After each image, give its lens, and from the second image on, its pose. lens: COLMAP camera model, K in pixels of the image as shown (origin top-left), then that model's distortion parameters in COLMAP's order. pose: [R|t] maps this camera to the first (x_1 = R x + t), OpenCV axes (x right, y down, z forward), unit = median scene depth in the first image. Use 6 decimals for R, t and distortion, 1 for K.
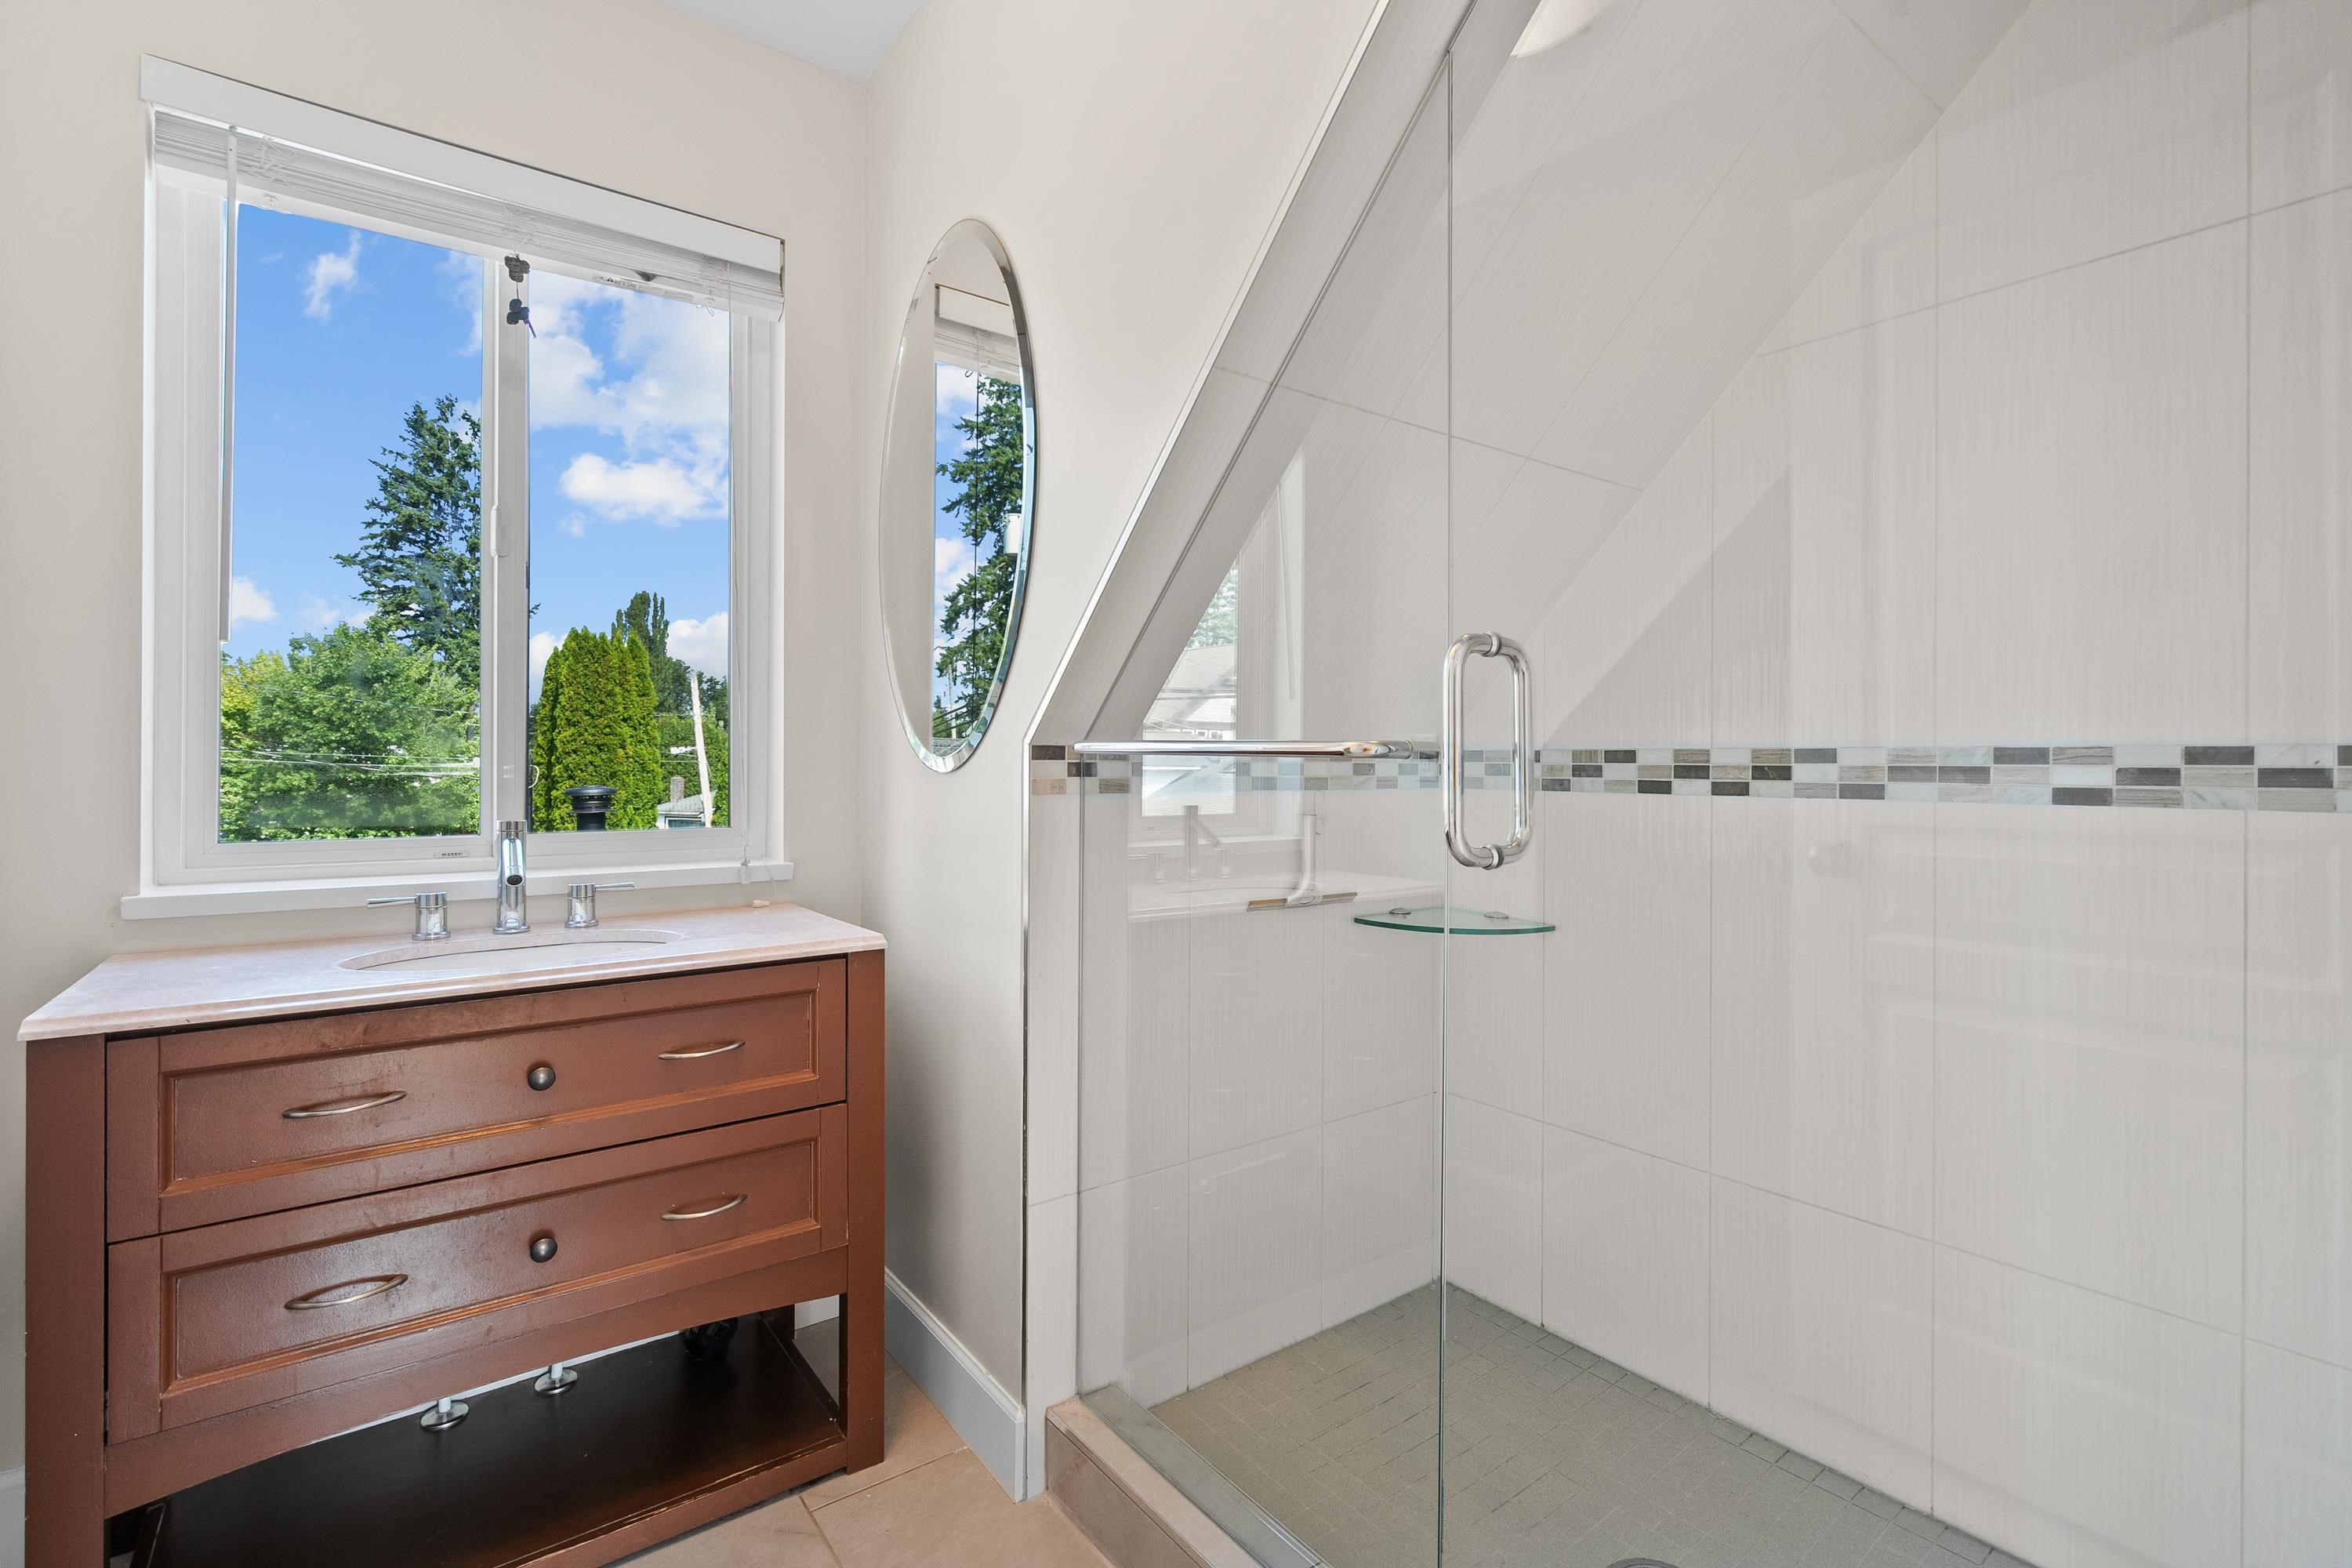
lens RADIAL K [[1066.0, 0, 1209.8], [0, 1066.0, 768.6], [0, 0, 1]] dist [-0.005866, 0.001590]
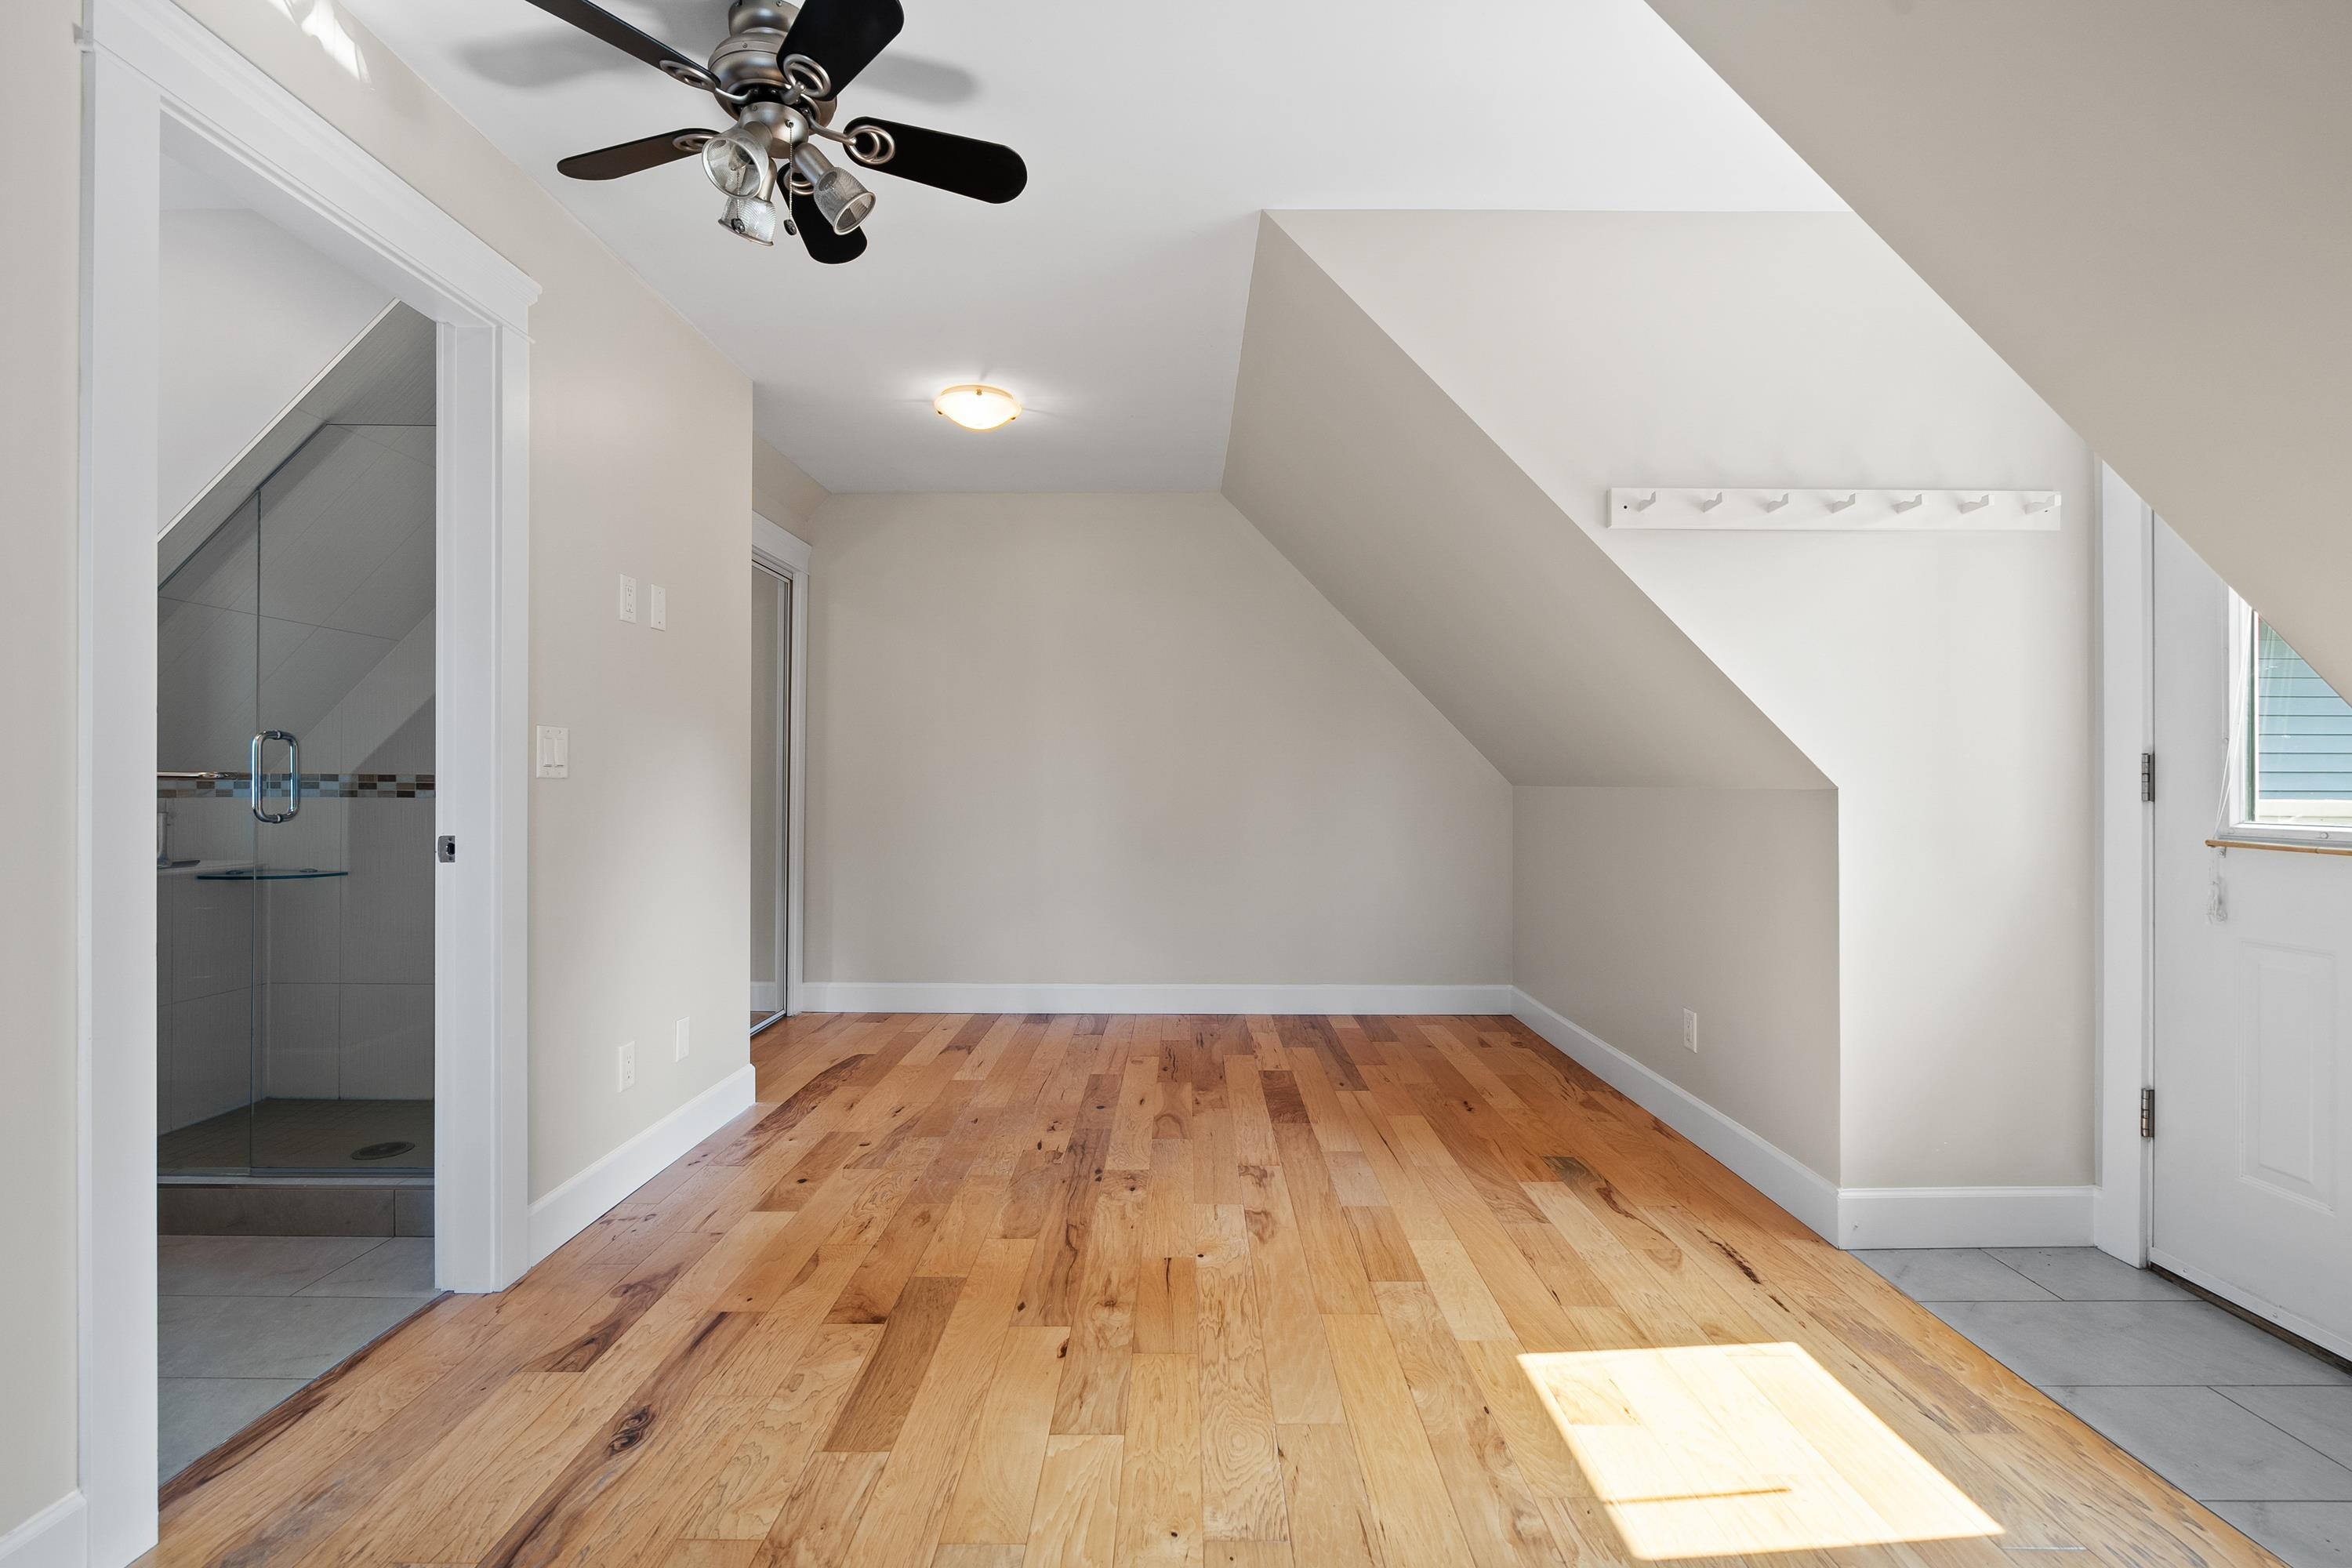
lens RADIAL K [[1066.0, 0, 1184.4], [0, 1066.0, 781.4], [0, 0, 1]] dist [-0.005866, 0.001590]
pose [[0.623219, 0.002589, 0.782043, -0.196175], [0.001796, 0.999987, -0.004742, 0.005436], [-0.782045, 0.004360, 0.623206, -1.206233]]
